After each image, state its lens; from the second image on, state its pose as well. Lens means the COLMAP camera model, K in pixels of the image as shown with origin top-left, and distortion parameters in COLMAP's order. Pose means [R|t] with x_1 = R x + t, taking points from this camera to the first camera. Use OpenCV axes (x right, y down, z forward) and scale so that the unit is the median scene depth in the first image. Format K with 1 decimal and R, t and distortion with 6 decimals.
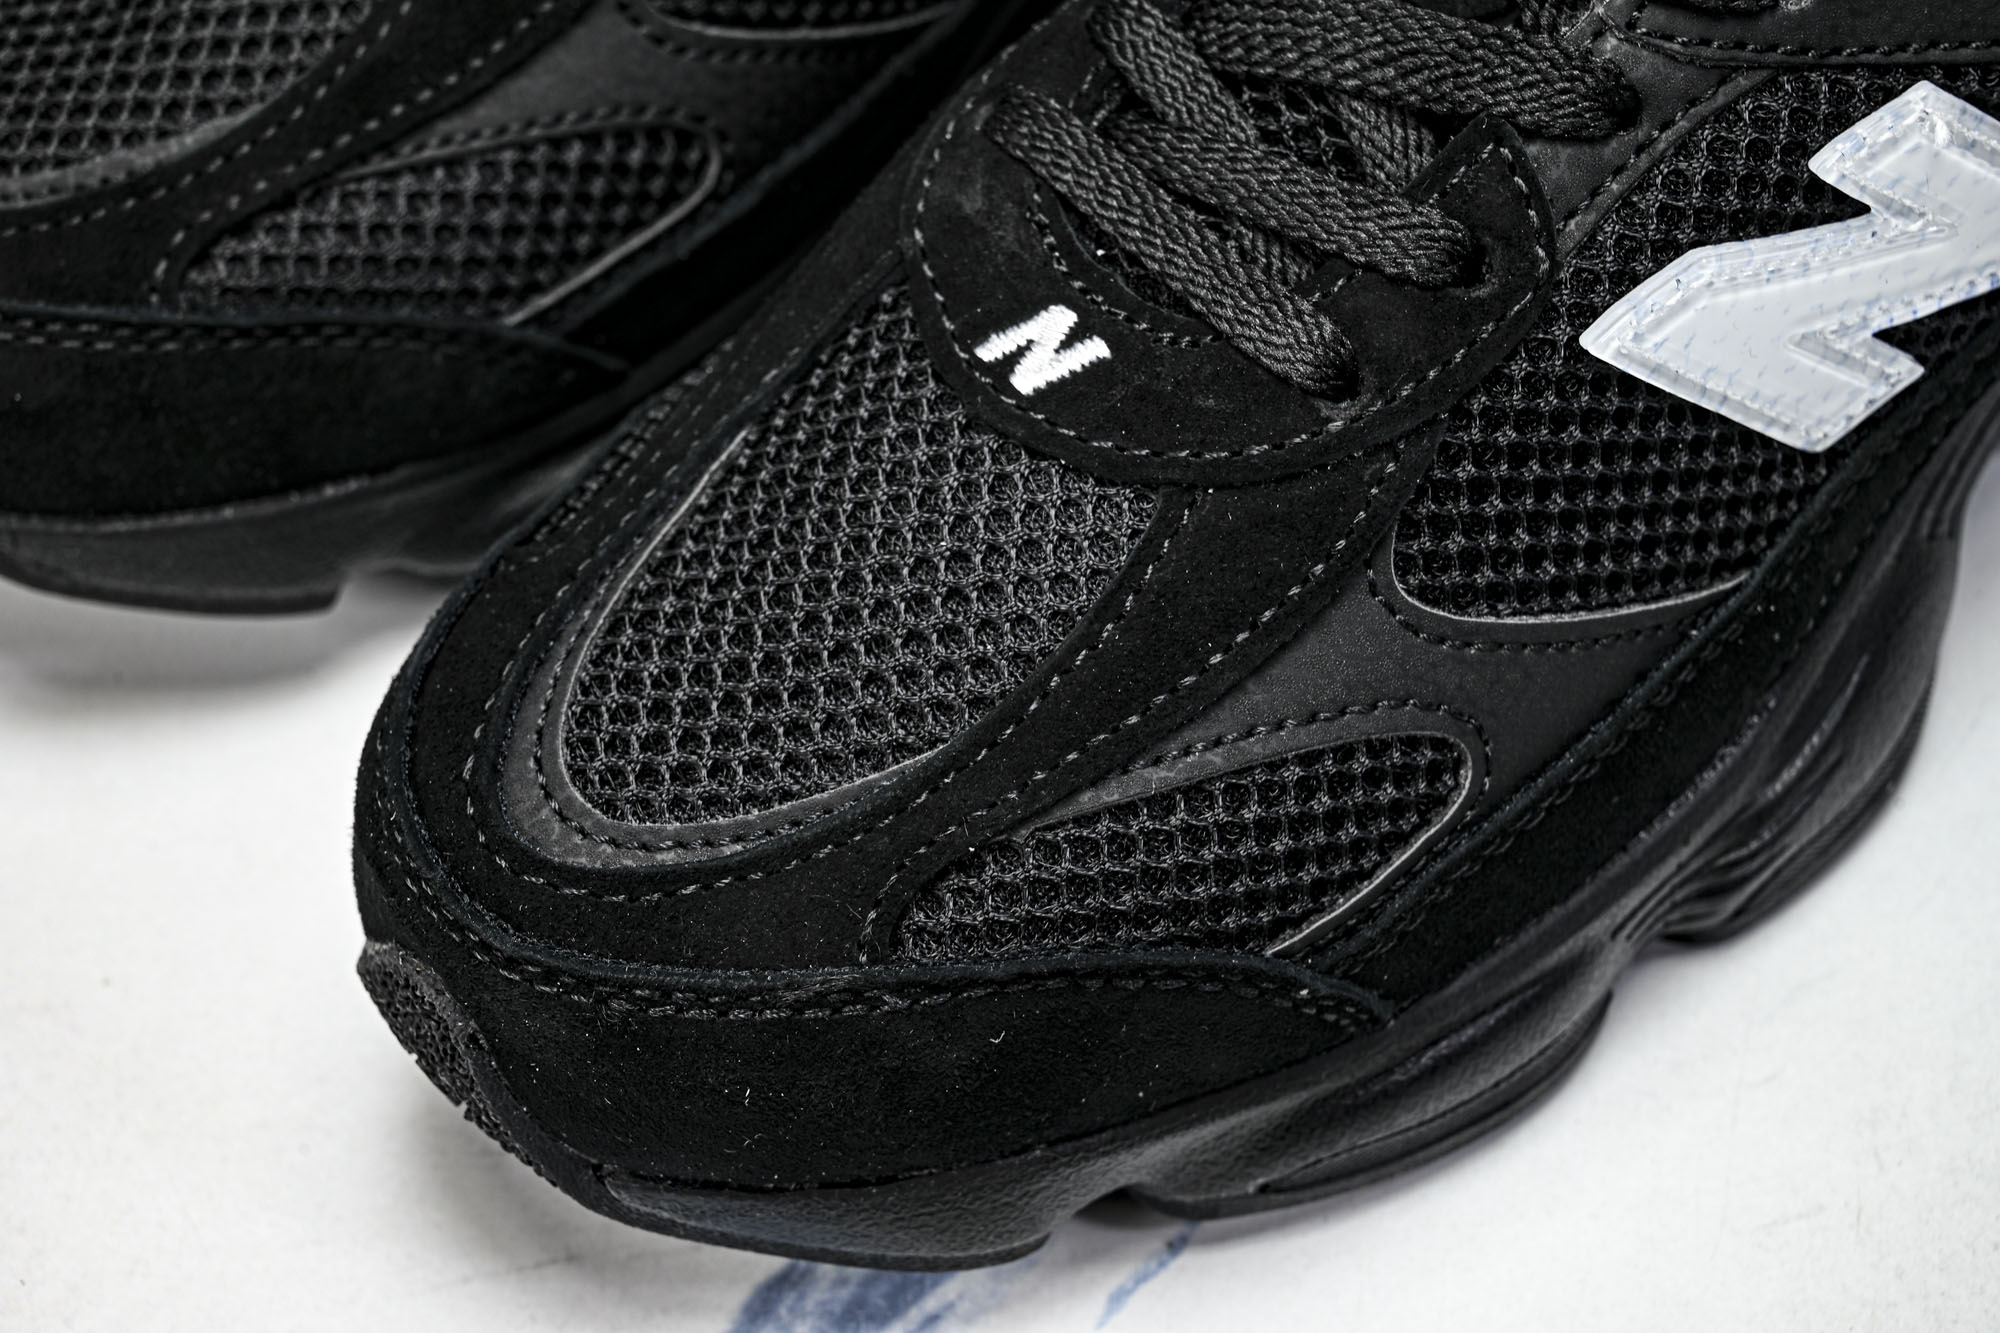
lens RADIAL K [[3561.9, 0, 1000.0], [0, 3561.9, 666.5], [0, 0, 1]] dist [-0.019846, 0.018943]
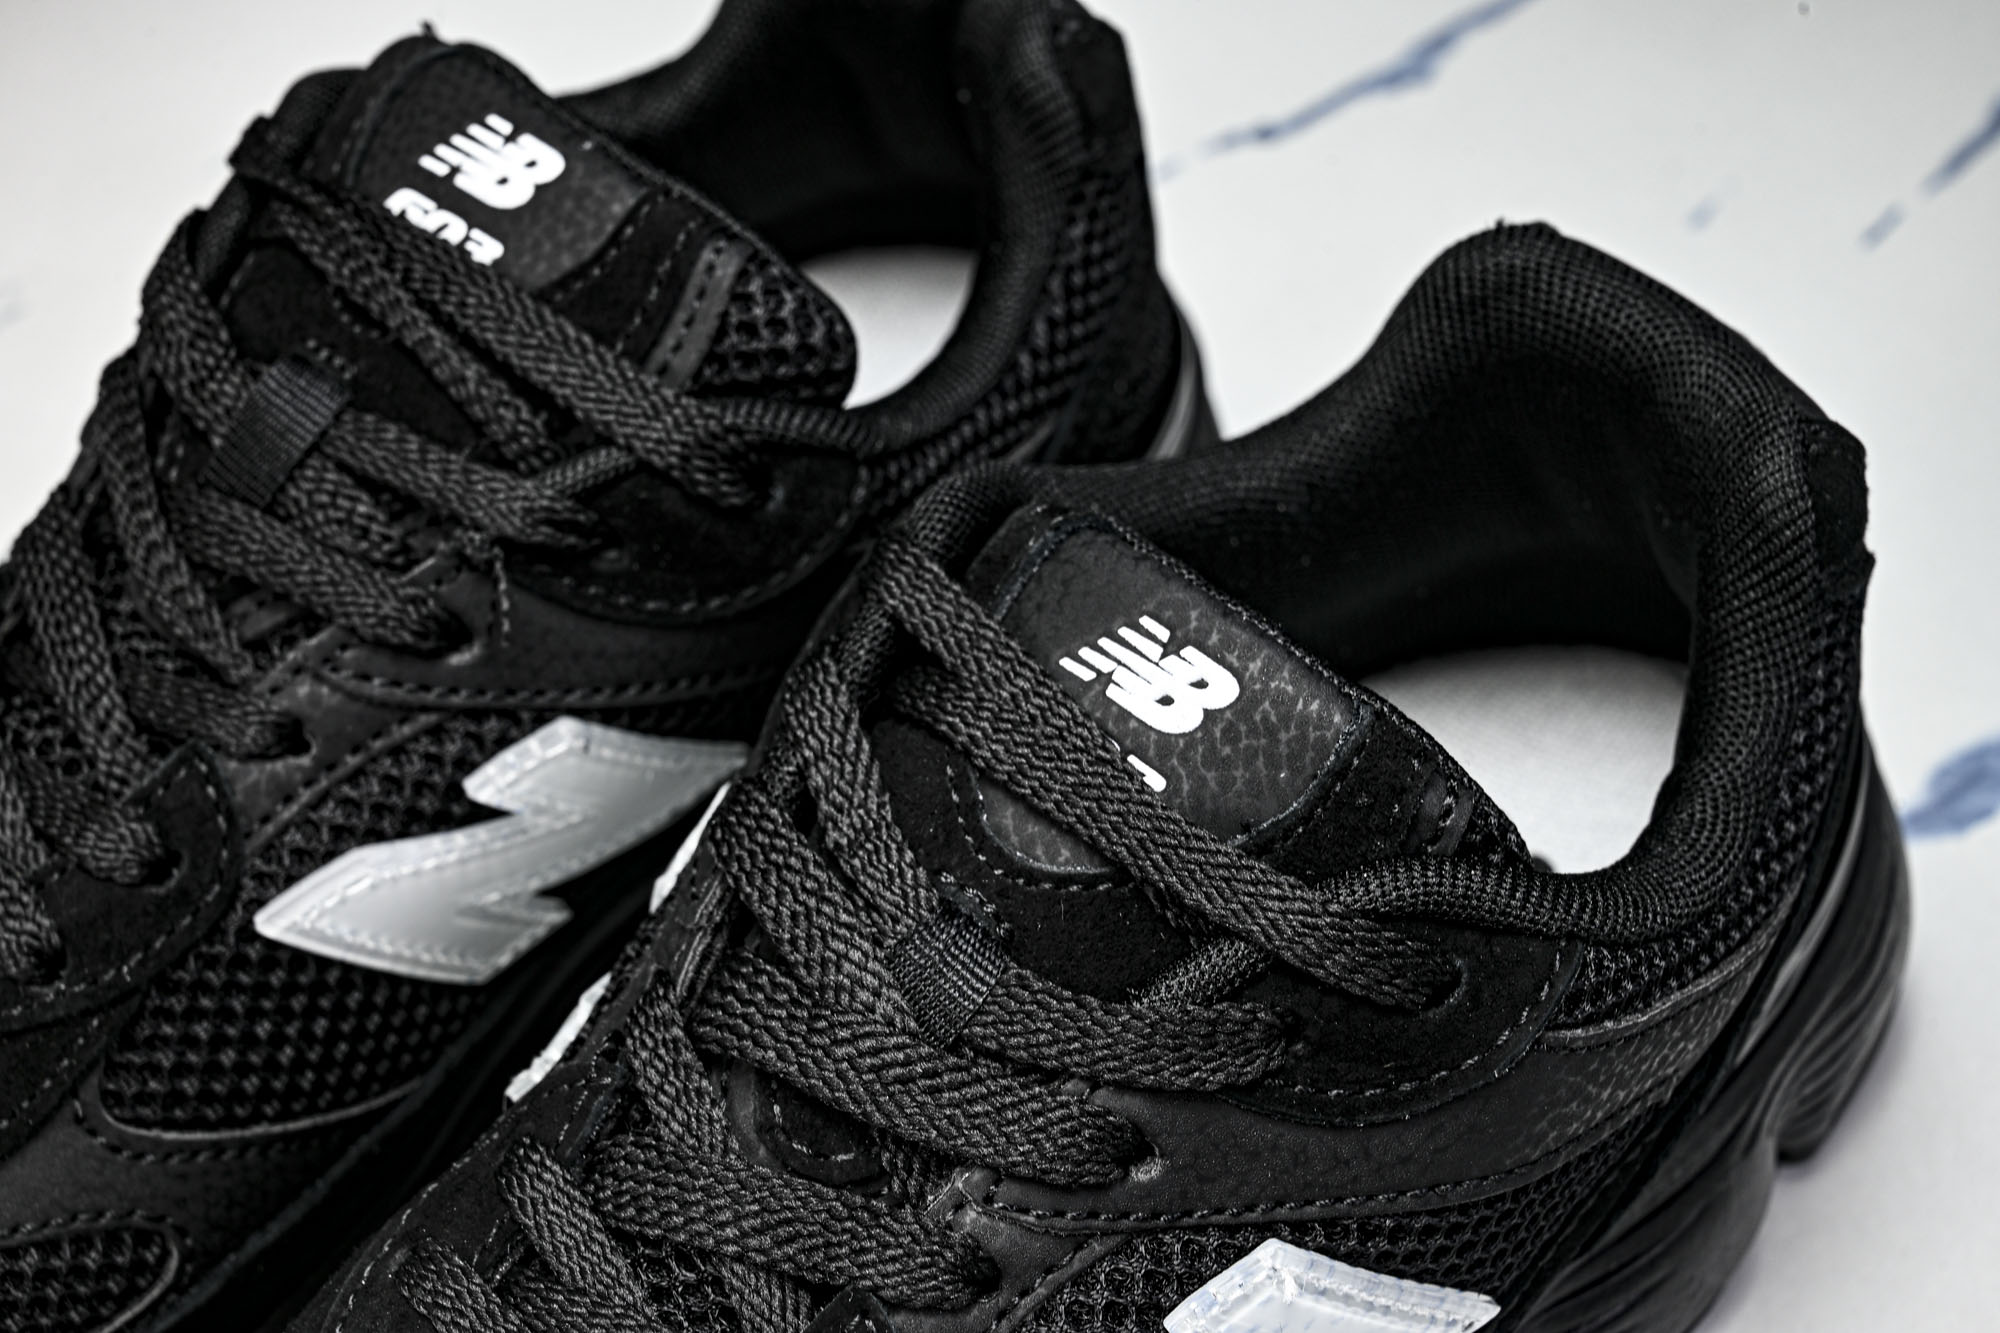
lens RADIAL K [[3561.9, 0, 1000.0], [0, 3561.9, 666.5], [0, 0, 1]] dist [-0.019846, 0.018943]
pose [[0.998634, -0.009564, 0.051374, 0.123361], [0.017630, 0.987132, -0.158934, -0.162411], [-0.049192, 0.159623, 0.985952, -0.067977]]
